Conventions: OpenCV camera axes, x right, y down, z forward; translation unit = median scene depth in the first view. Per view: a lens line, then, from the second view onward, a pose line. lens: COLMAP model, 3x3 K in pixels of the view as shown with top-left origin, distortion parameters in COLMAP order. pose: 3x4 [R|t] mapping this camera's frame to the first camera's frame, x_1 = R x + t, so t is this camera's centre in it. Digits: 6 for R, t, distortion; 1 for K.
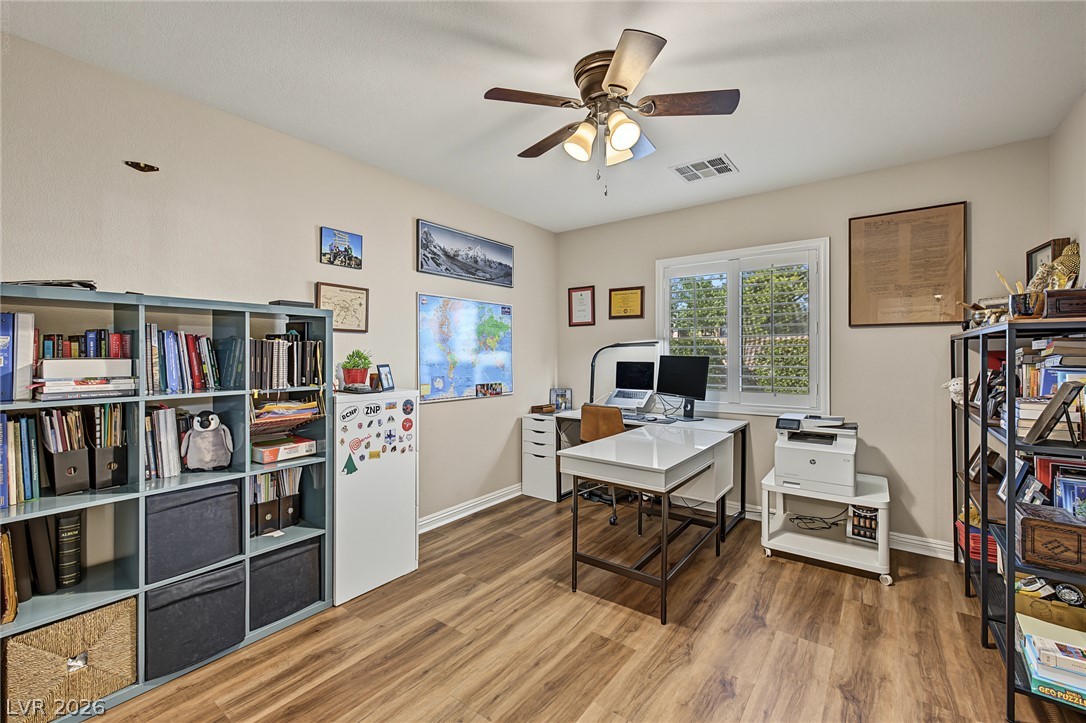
lens RADIAL K [[458.9, 0, 539.7], [0, 458.9, 363.7], [0, 0, 1]] dist [0.006411, -0.001765]
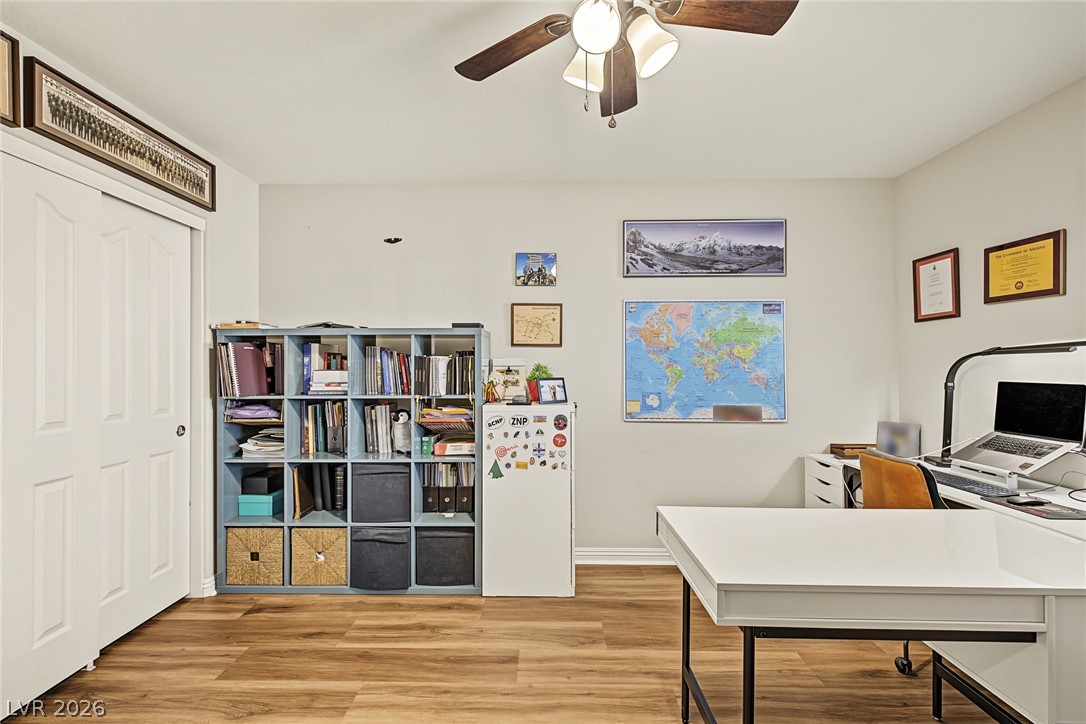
lens RADIAL K [[458.9, 0, 539.6], [0, 458.9, 366.7], [0, 0, 1]] dist [0.006411, -0.001765]
pose [[0.586409, 0.000496, -0.810015, 0.489231], [-0.016383, 0.999803, -0.011248, -0.011262], [0.809850, 0.019866, 0.586301, 0.420632]]
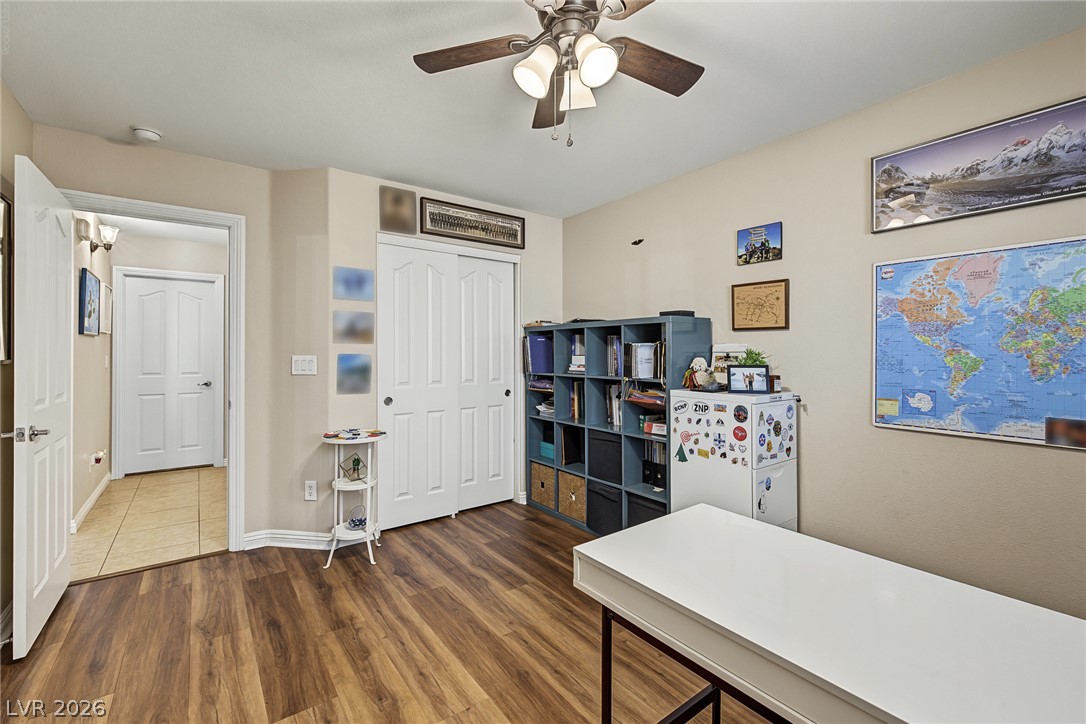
lens RADIAL K [[458.9, 0, 531.5], [0, 458.9, 360.3], [0, 0, 1]] dist [0.006411, -0.001765]
pose [[-0.290524, 0.016111, -0.956732, 0.701618], [-0.020102, 0.999535, 0.022936, -0.021119], [0.956657, 0.025896, -0.290065, 0.914282]]
